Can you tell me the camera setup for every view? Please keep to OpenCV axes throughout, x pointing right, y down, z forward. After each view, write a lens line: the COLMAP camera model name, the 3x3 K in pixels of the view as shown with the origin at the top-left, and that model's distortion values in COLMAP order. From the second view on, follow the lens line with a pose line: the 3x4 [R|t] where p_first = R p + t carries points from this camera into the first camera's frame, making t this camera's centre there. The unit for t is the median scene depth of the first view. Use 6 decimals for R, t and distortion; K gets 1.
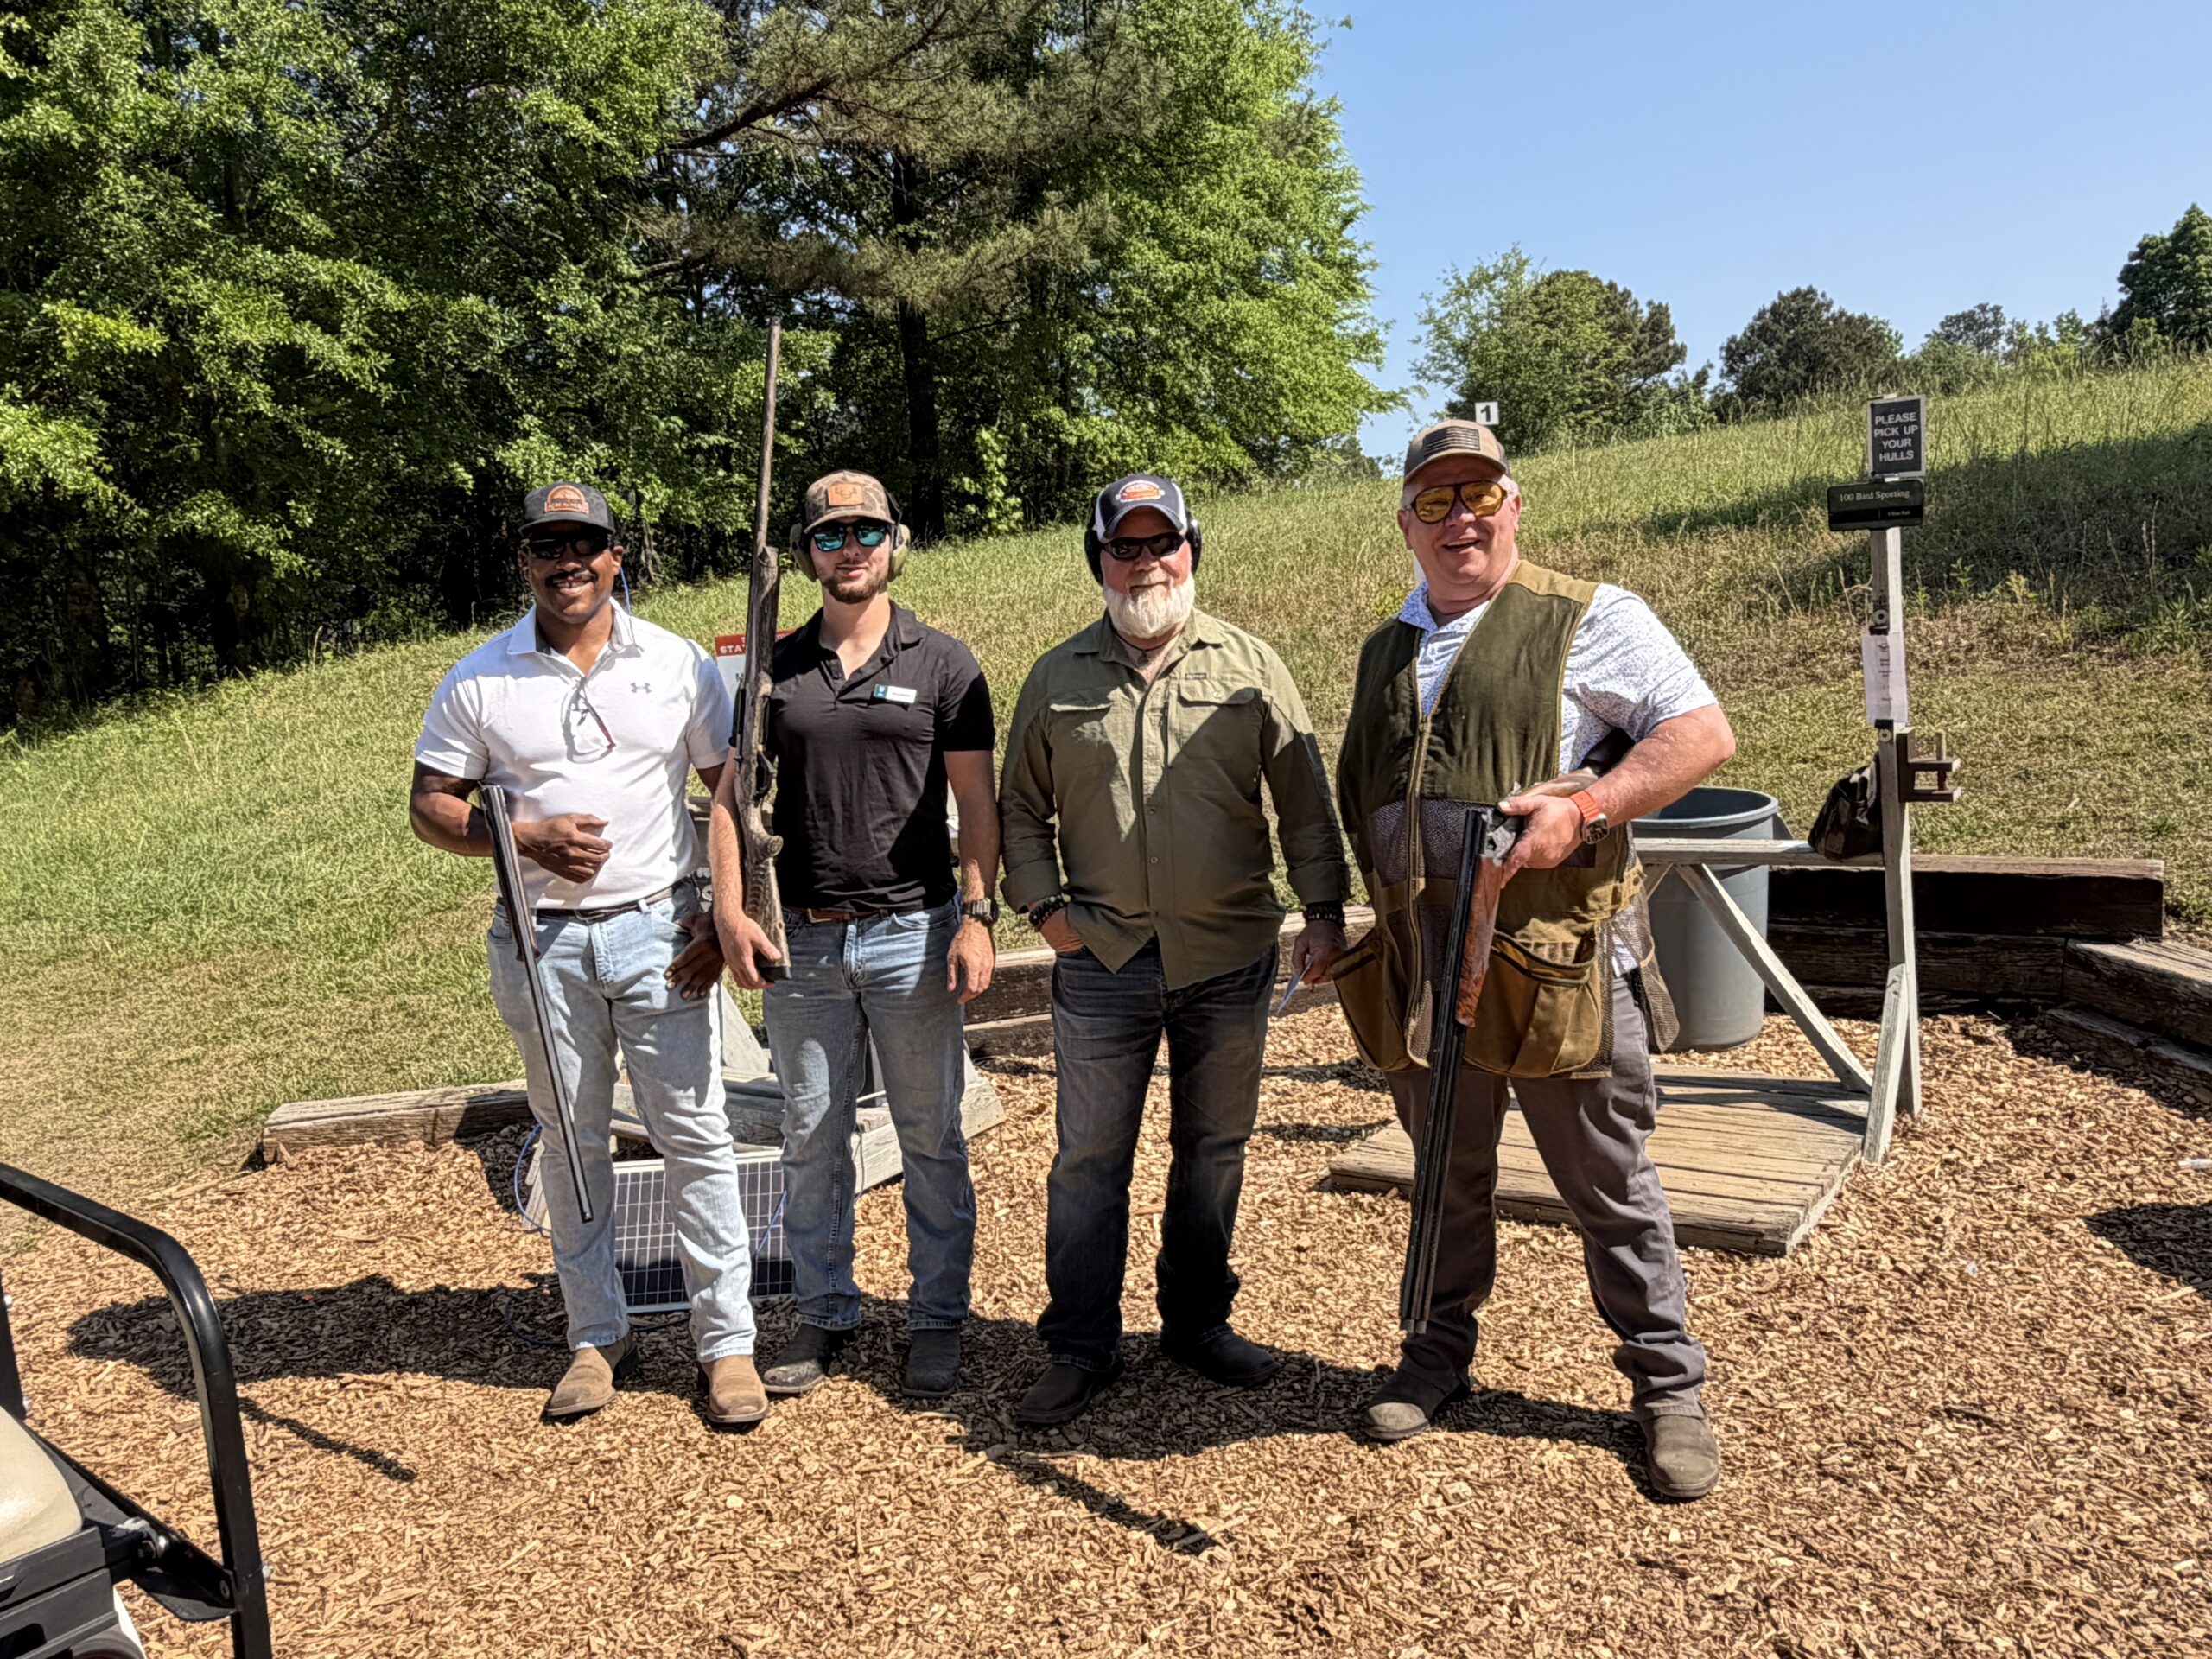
lens RADIAL K [[1708.2, 0, 1036.4], [0, 1708.2, 826.7], [0, 0, 1]] dist [0.018934, -0.008213]
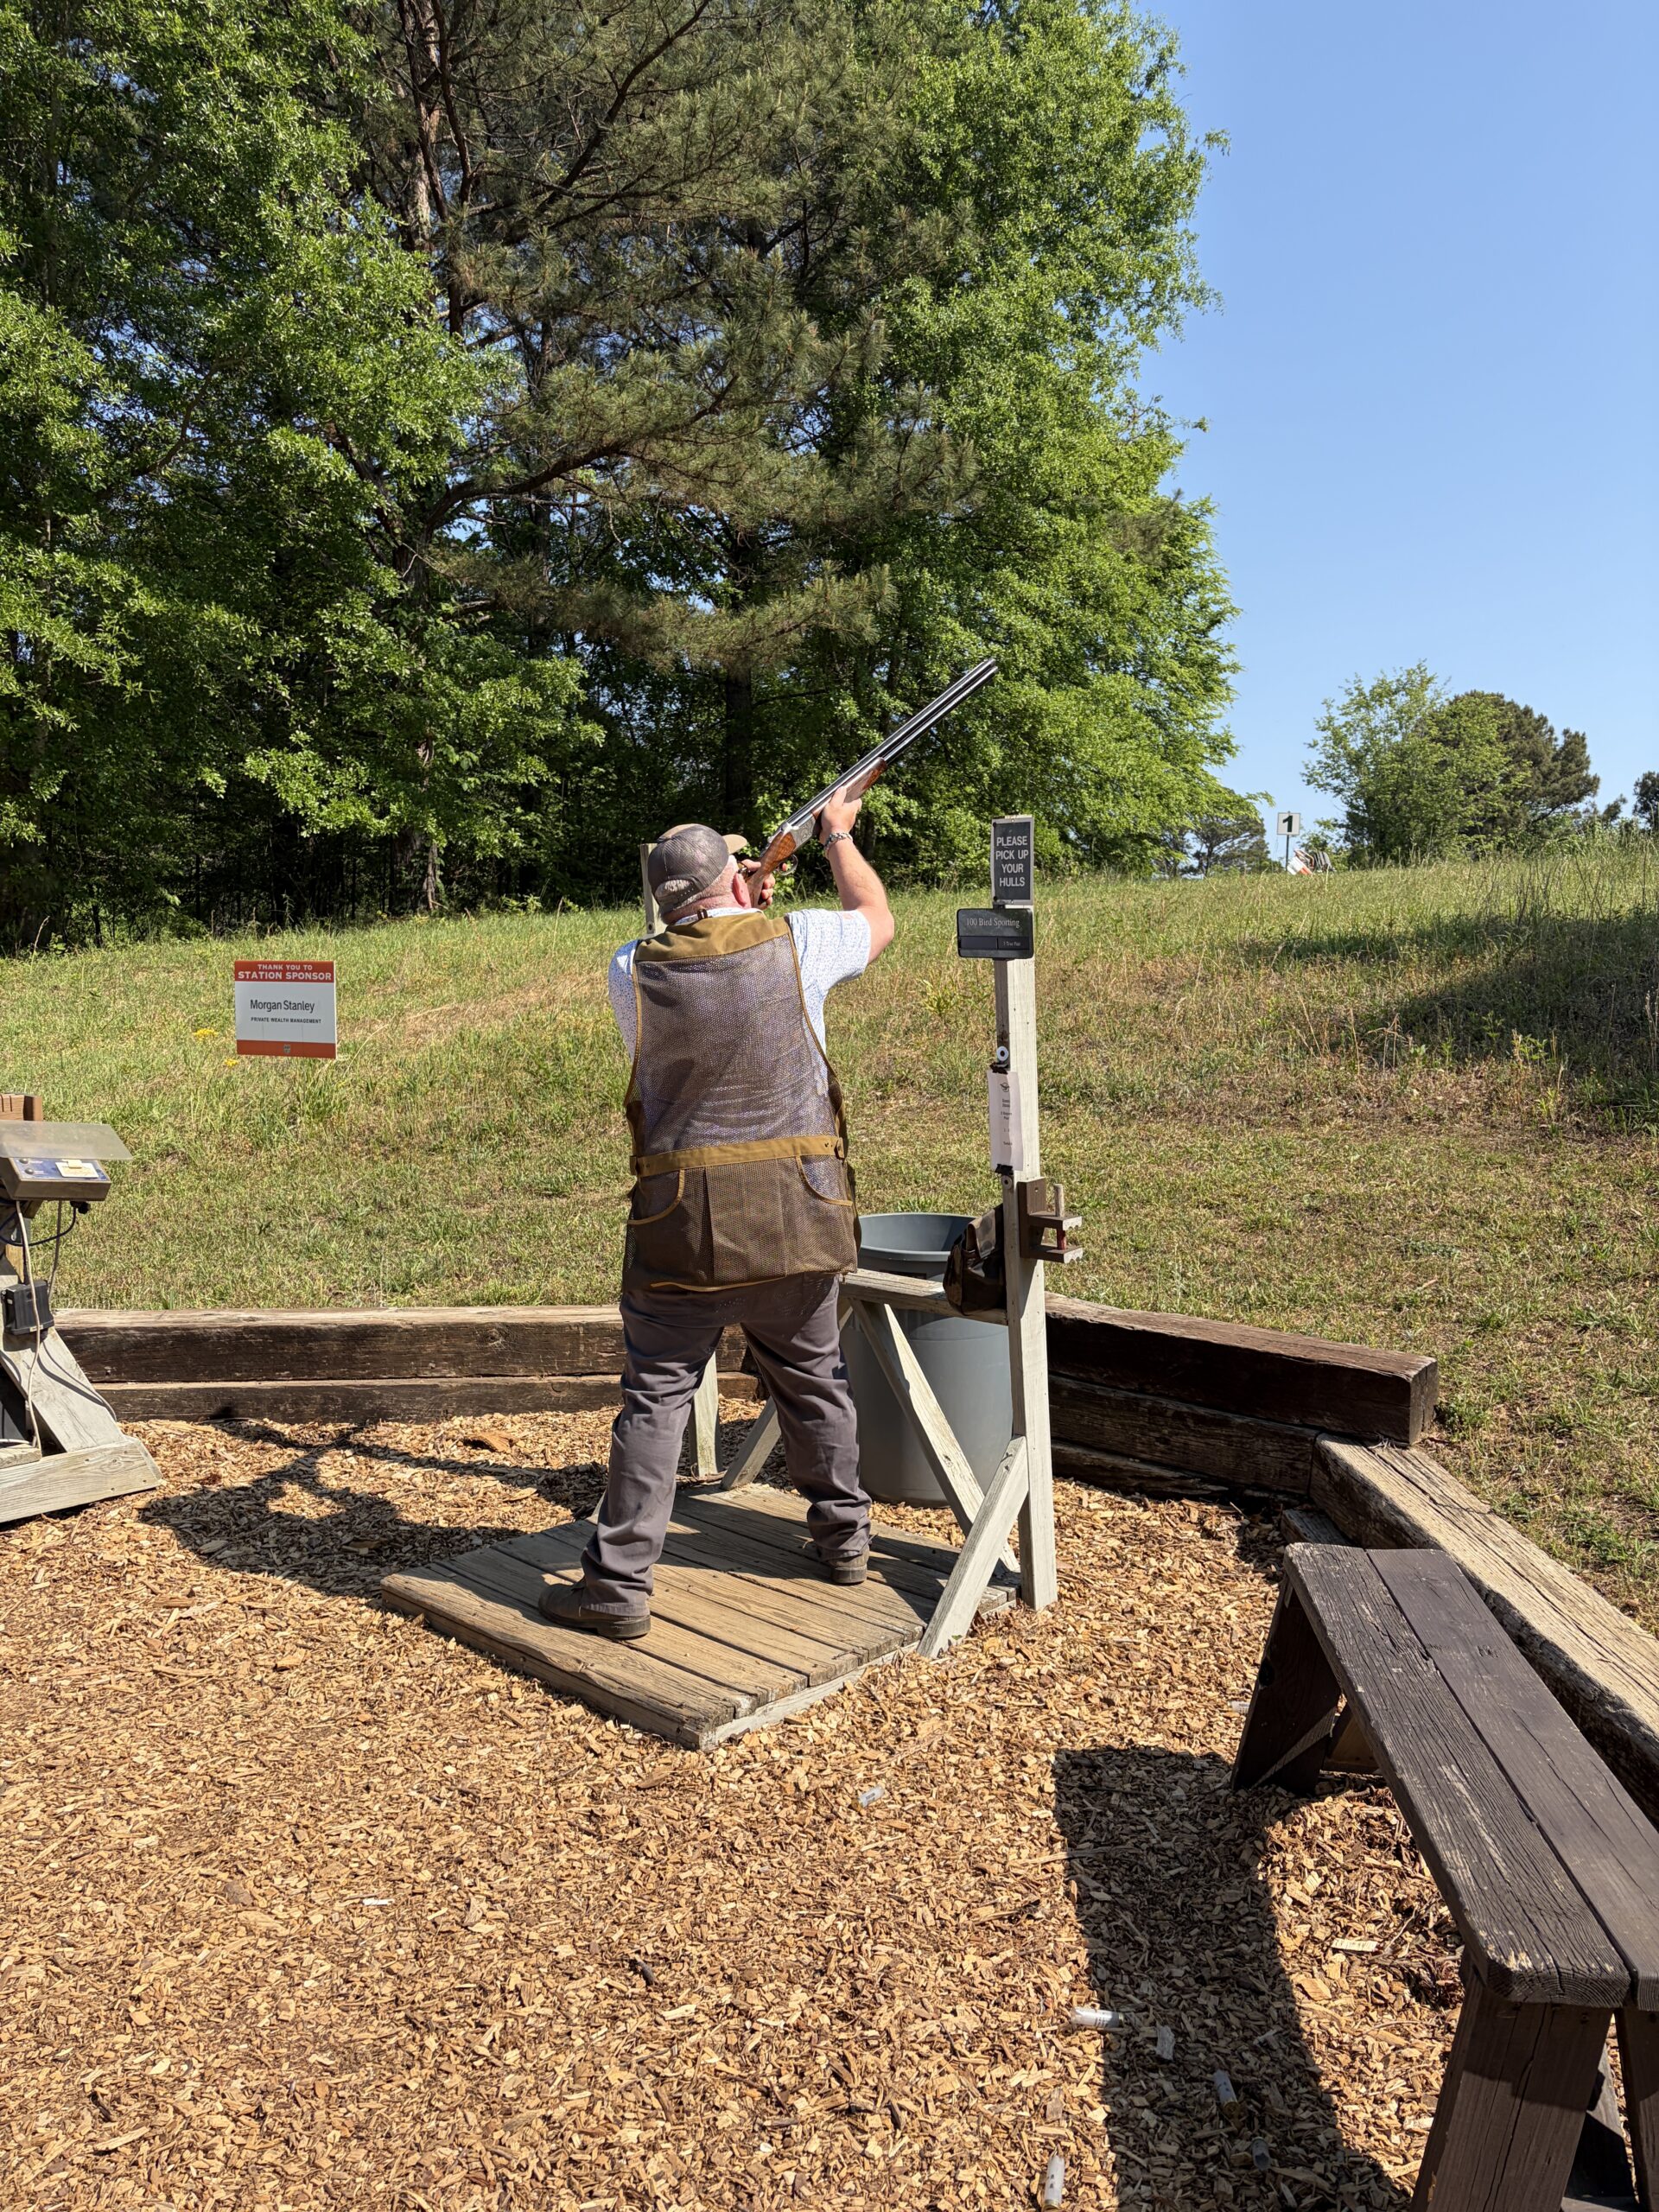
lens RADIAL K [[1708.2, 0, 818.9], [0, 1708.2, 1071.5], [0, 0, 1]] dist [0.018934, -0.008213]
pose [[0.991066, 0.108698, -0.077289, 0.477977], [-0.113621, 0.991561, -0.062426, -0.045503], [0.069851, 0.070650, 0.995052, 0.086598]]
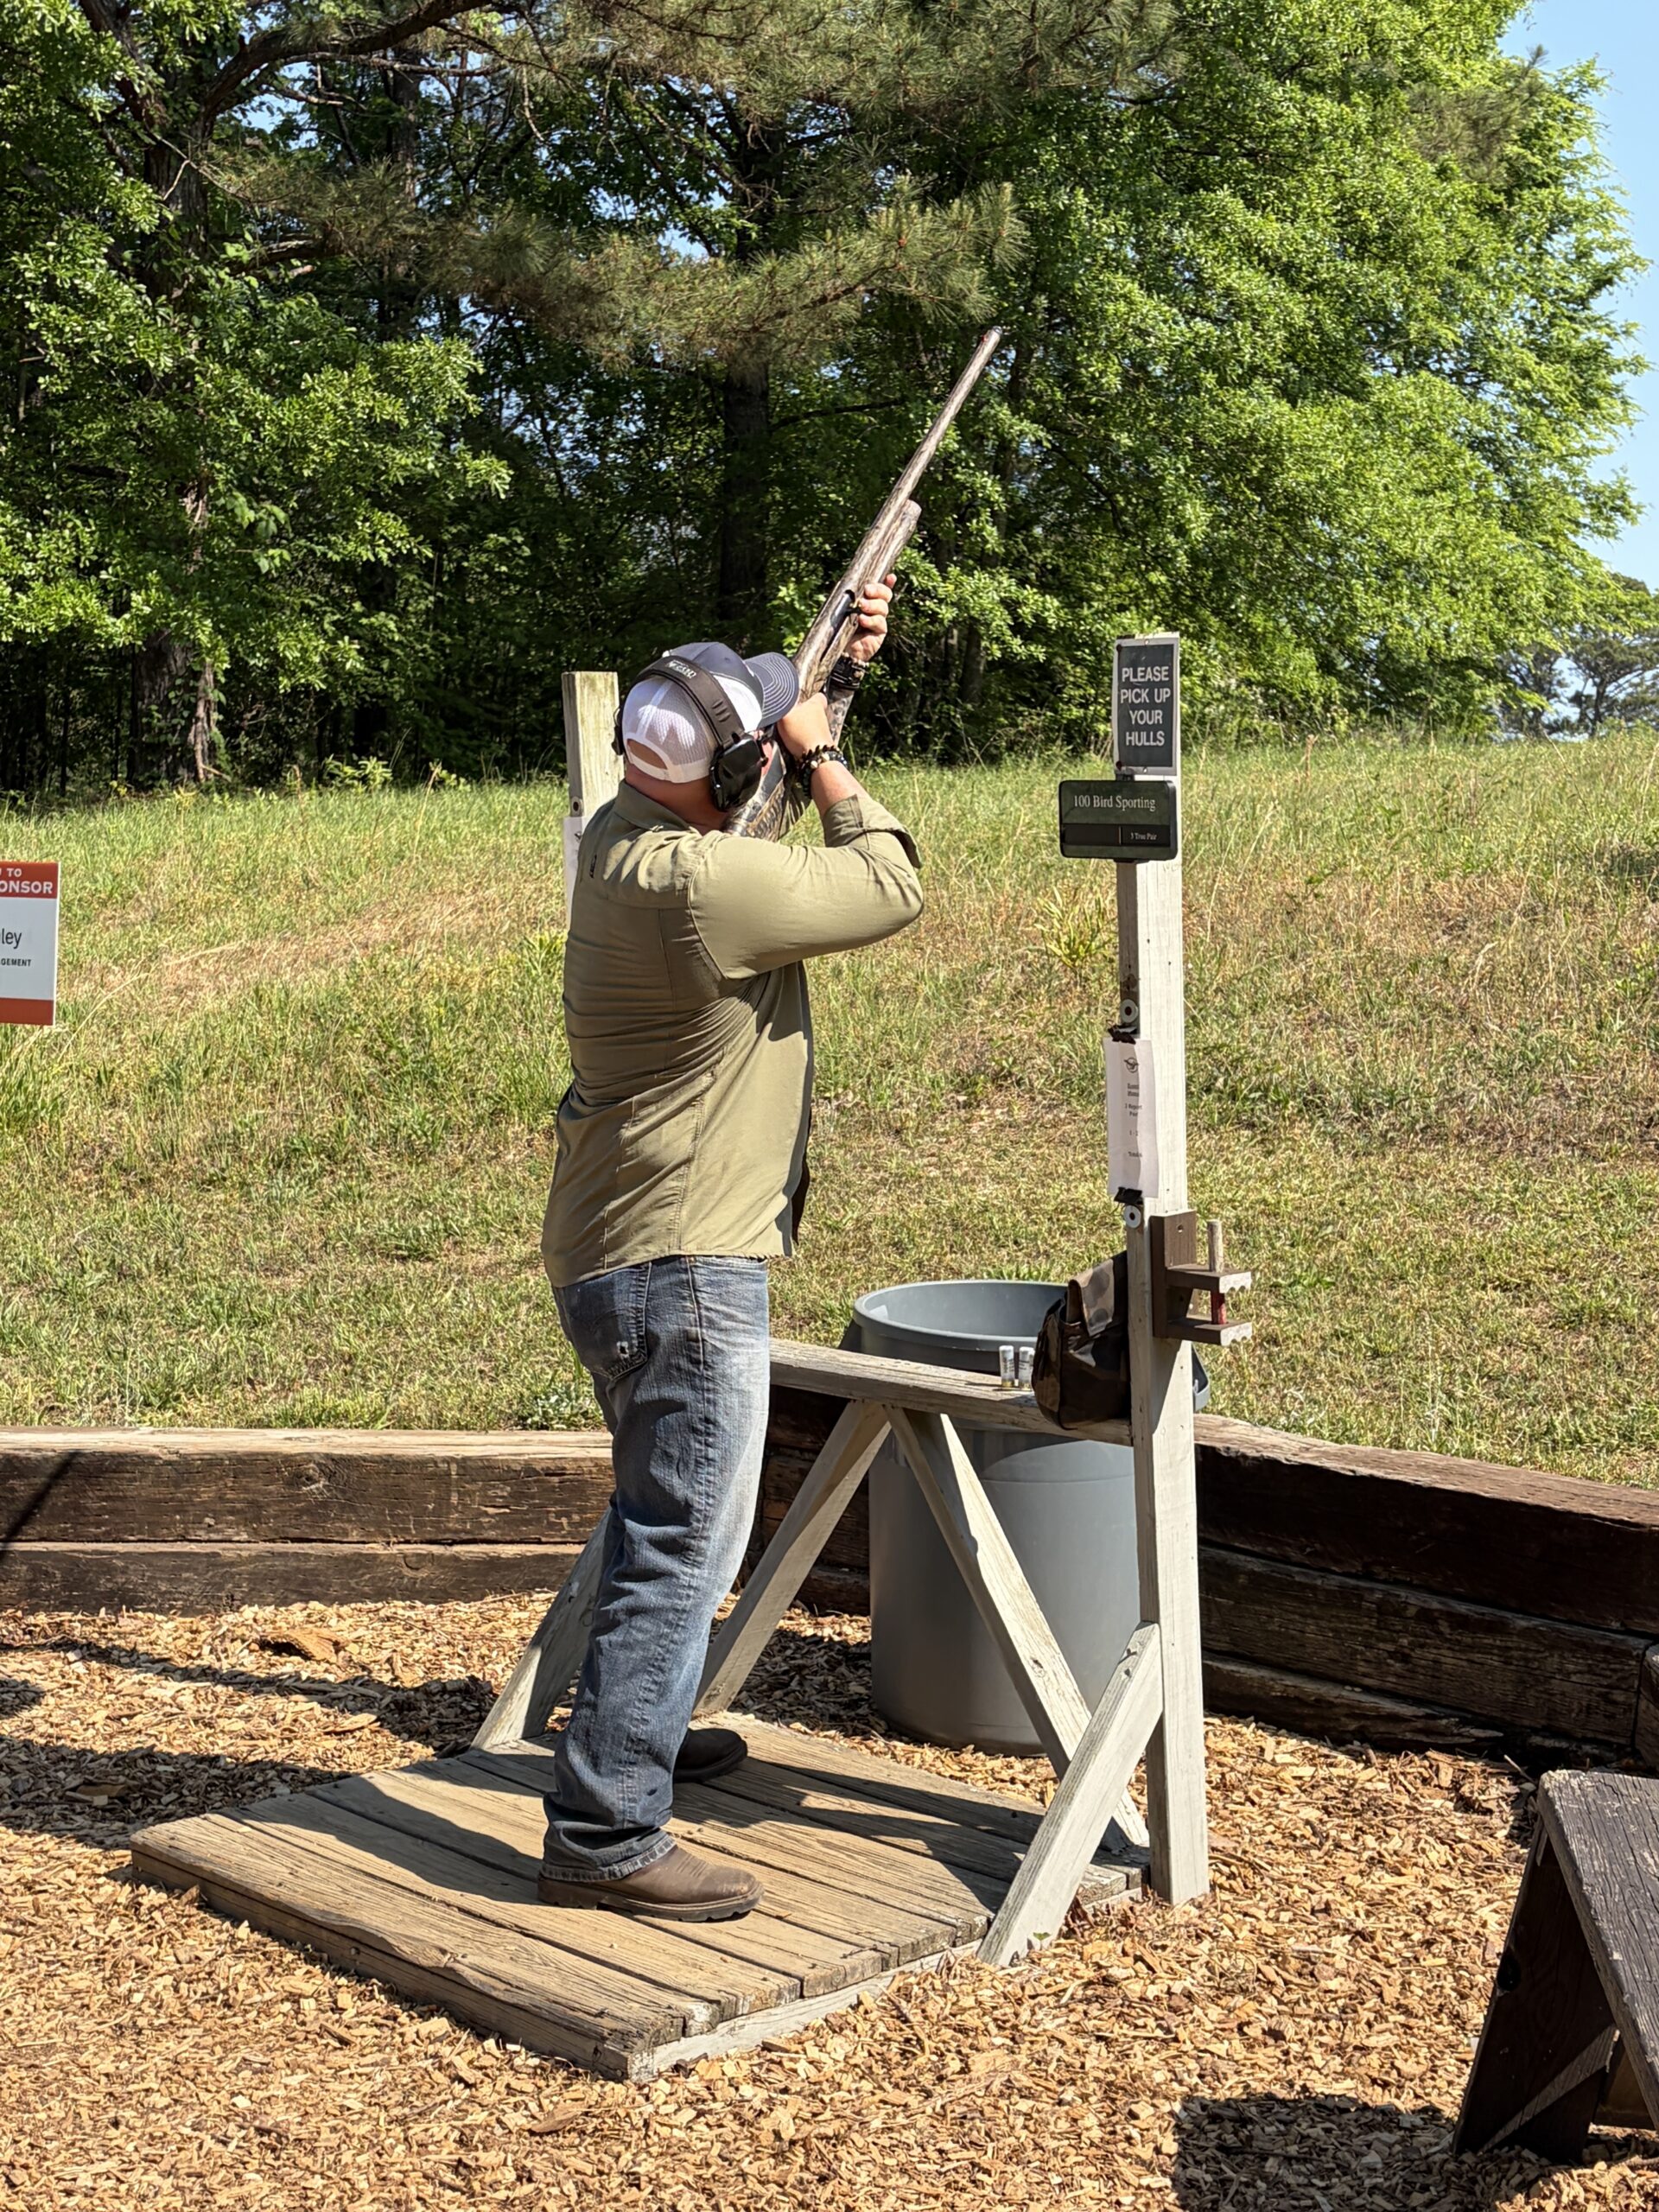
lens RADIAL K [[3093.1, 0, 800.4], [0, 3093.1, 1053.0], [0, 0, 1]] dist [0.030564, 0.000000]
pose [[0.986751, 0.122652, -0.106203, 0.507678], [-0.130320, 0.989101, -0.068531, -0.022980], [0.096640, 0.081464, 0.991980, -0.044424]]
